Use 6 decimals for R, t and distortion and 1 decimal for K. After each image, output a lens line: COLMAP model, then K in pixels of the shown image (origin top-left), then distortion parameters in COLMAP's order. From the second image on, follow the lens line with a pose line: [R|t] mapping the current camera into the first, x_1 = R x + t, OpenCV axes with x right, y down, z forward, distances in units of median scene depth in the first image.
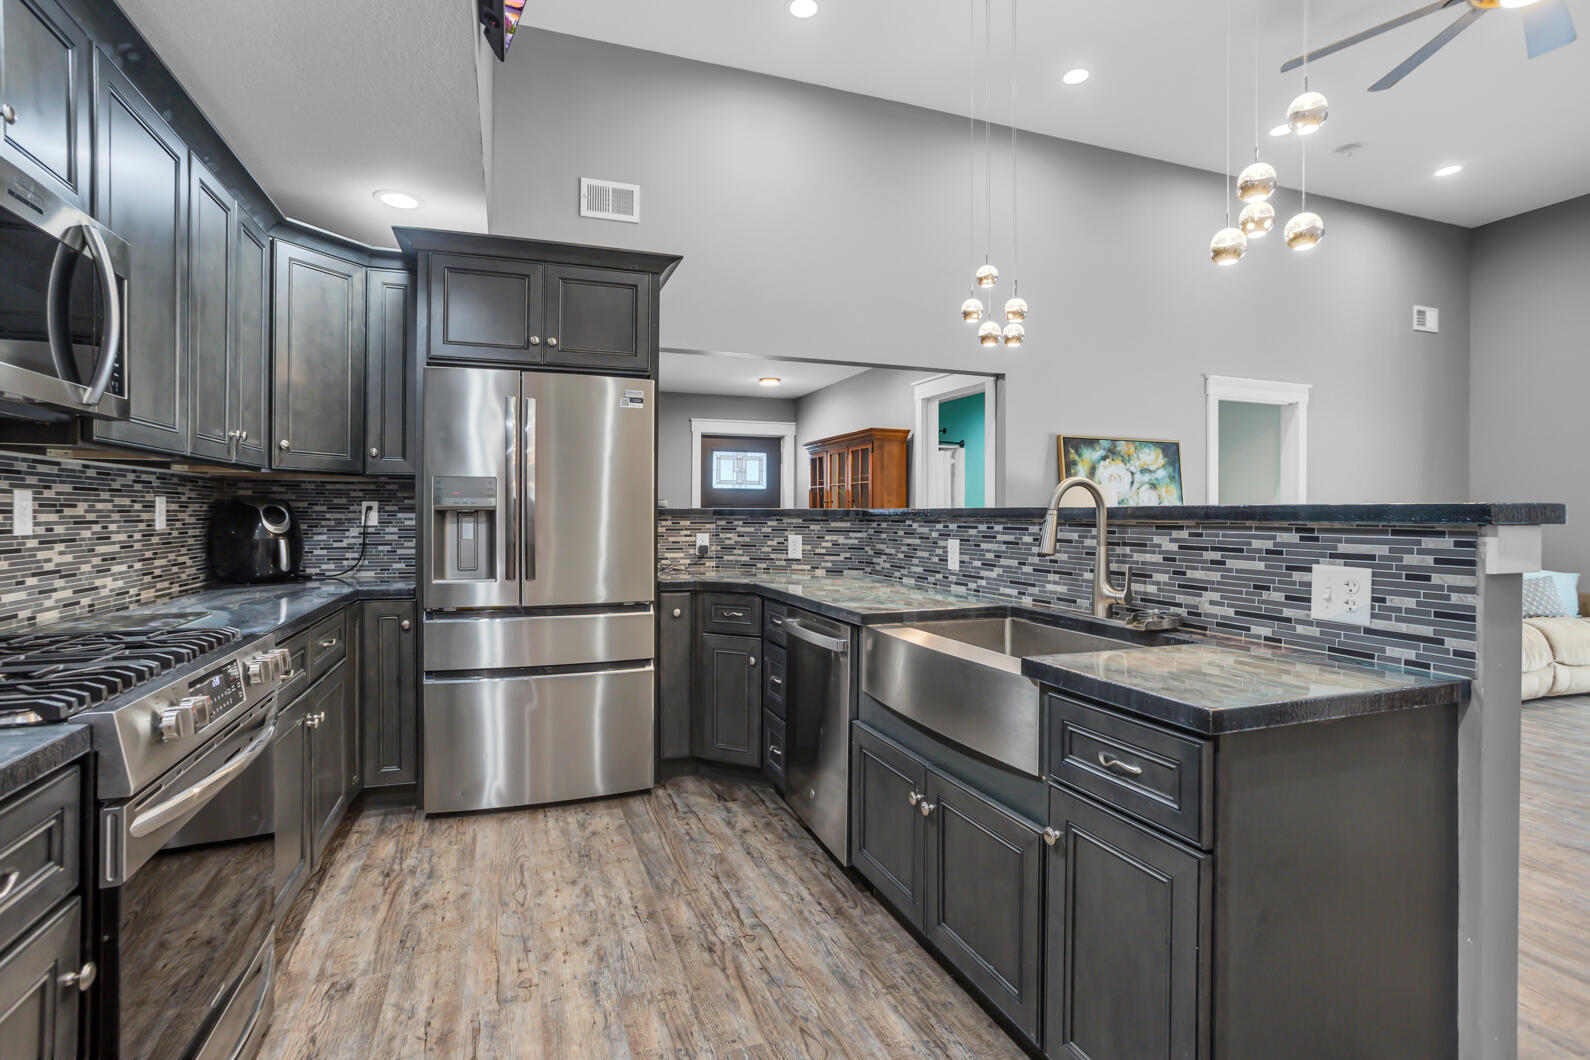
lens RADIAL K [[776.3, 0, 802.2], [0, 776.3, 517.2], [0, 0, 1]] dist [-0.025403, 0.004163]
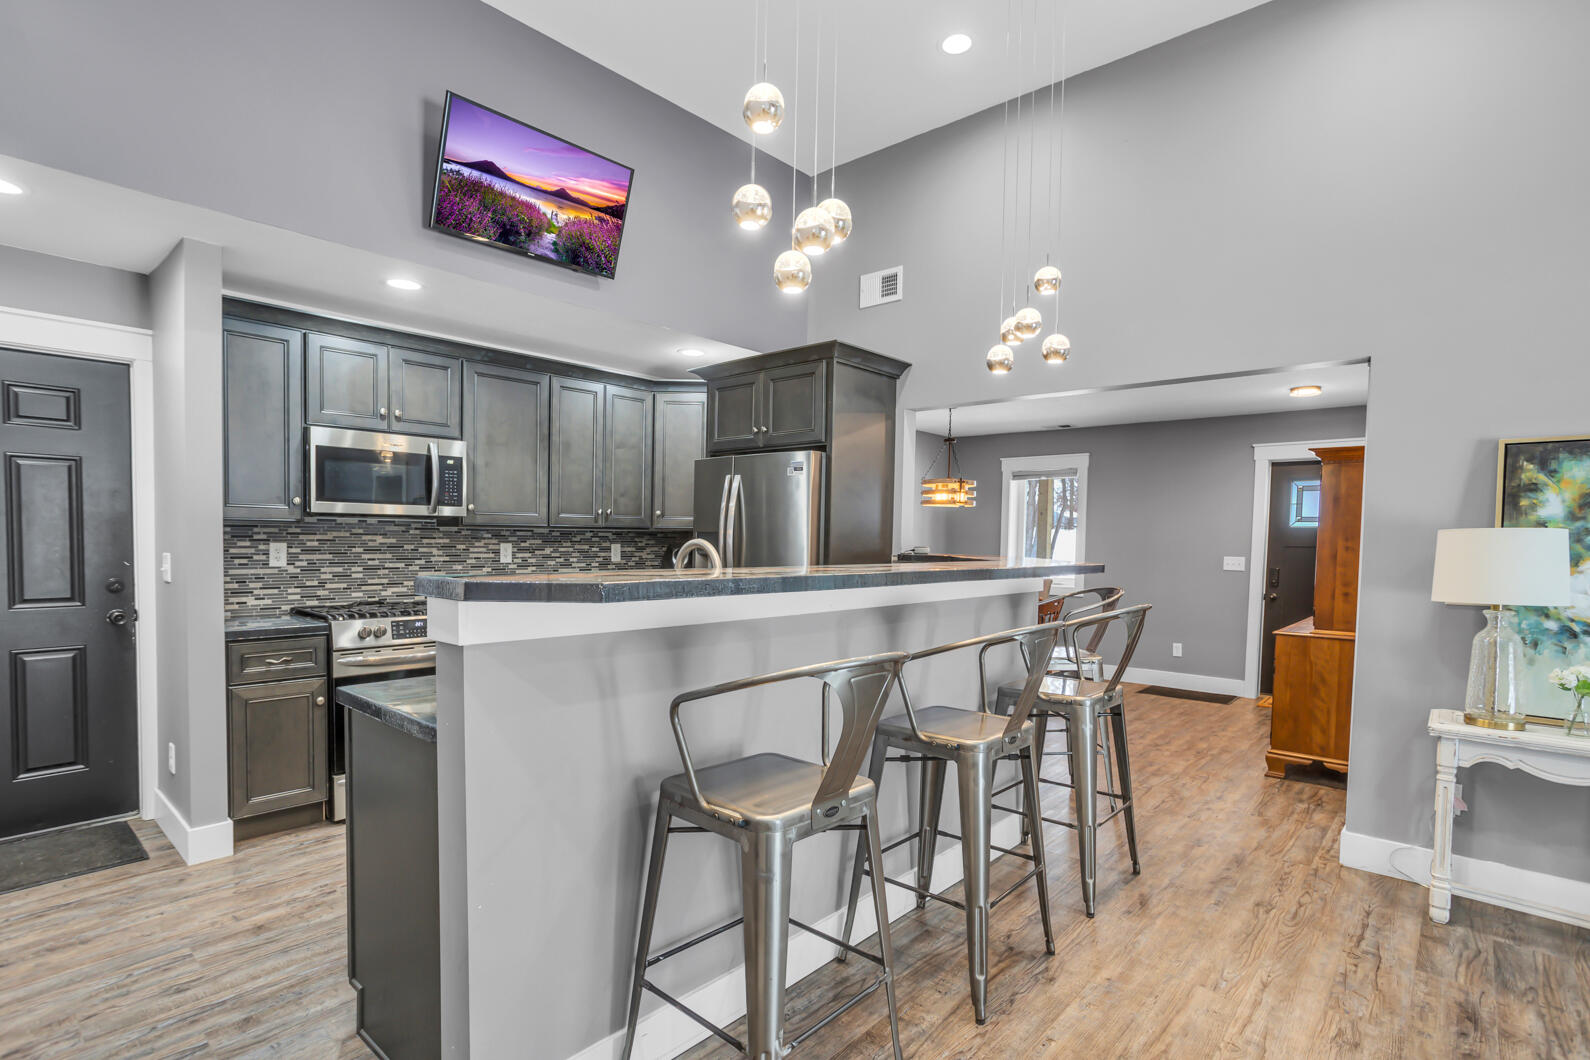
lens RADIAL K [[776.3, 0, 781.8], [0, 776.3, 573.9], [0, 0, 1]] dist [-0.025403, 0.004163]
pose [[0.470611, 0.043770, -0.881255, 0.845386], [-0.016432, 0.999030, 0.040845, -0.030906], [0.882188, -0.004741, 0.470873, 0.374233]]
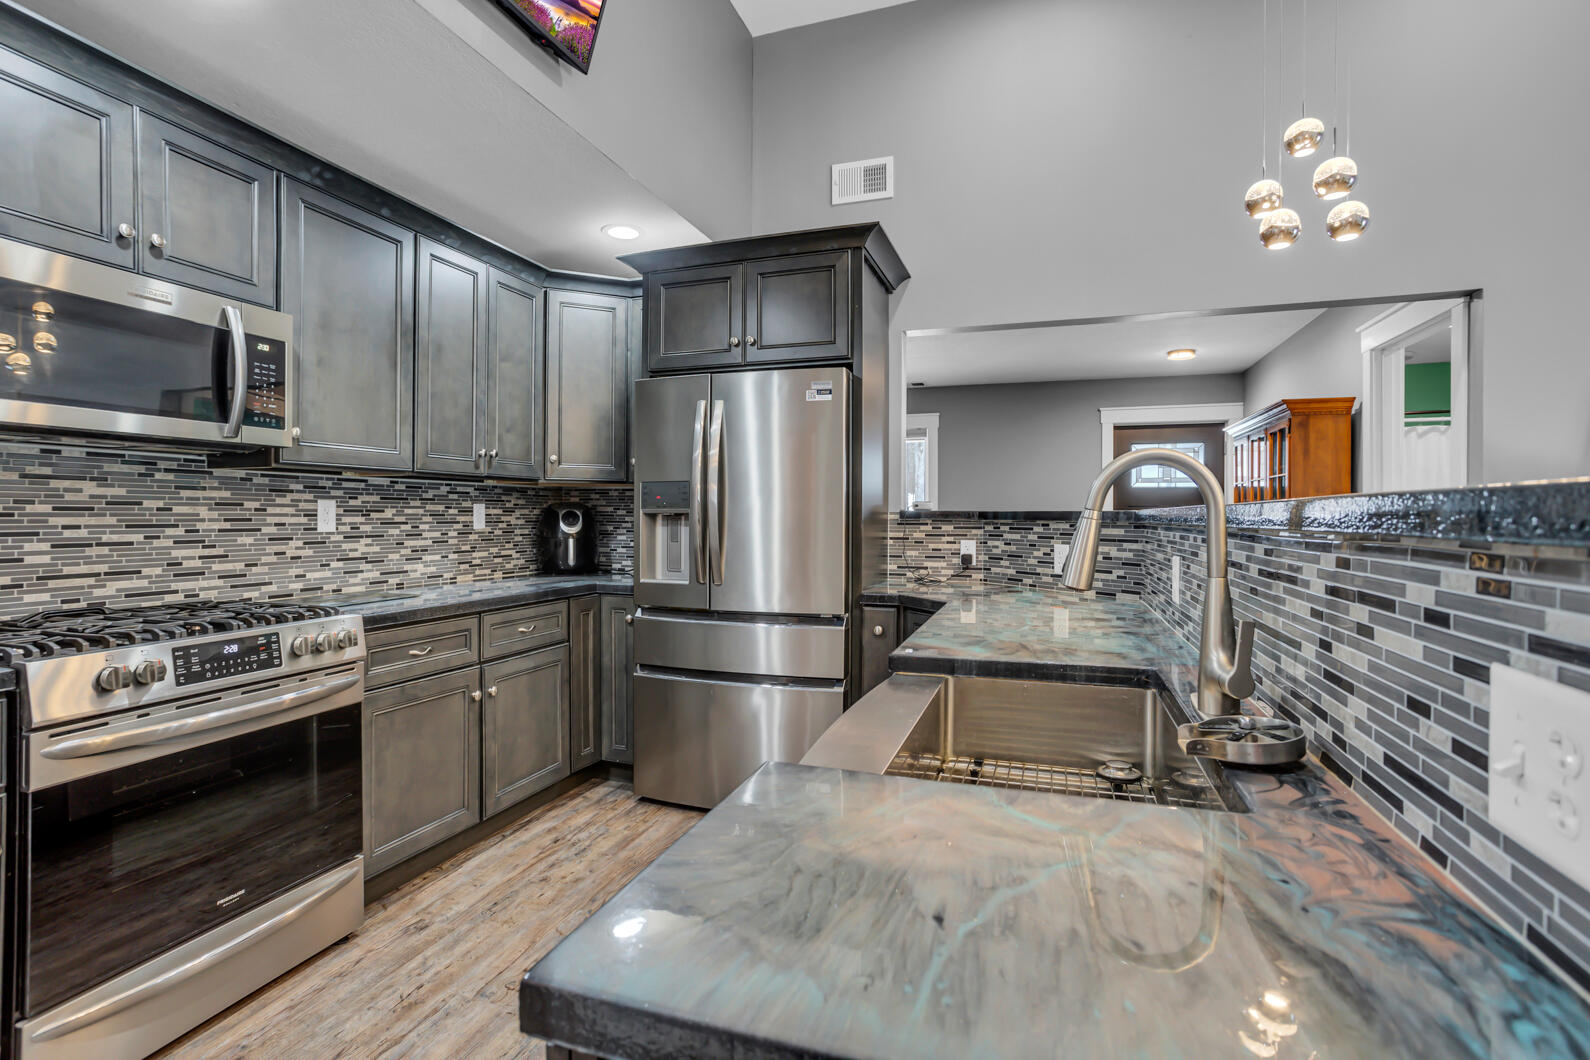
lens RADIAL K [[776.3, 0, 781.9], [0, 776.3, 520.9], [0, 0, 1]] dist [-0.025403, 0.004163]
pose [[0.770342, 0.002567, -0.637625, 0.317866], [-0.003566, 0.999994, -0.000282, 0.000555], [0.637621, 0.002491, 0.770346, 0.258089]]
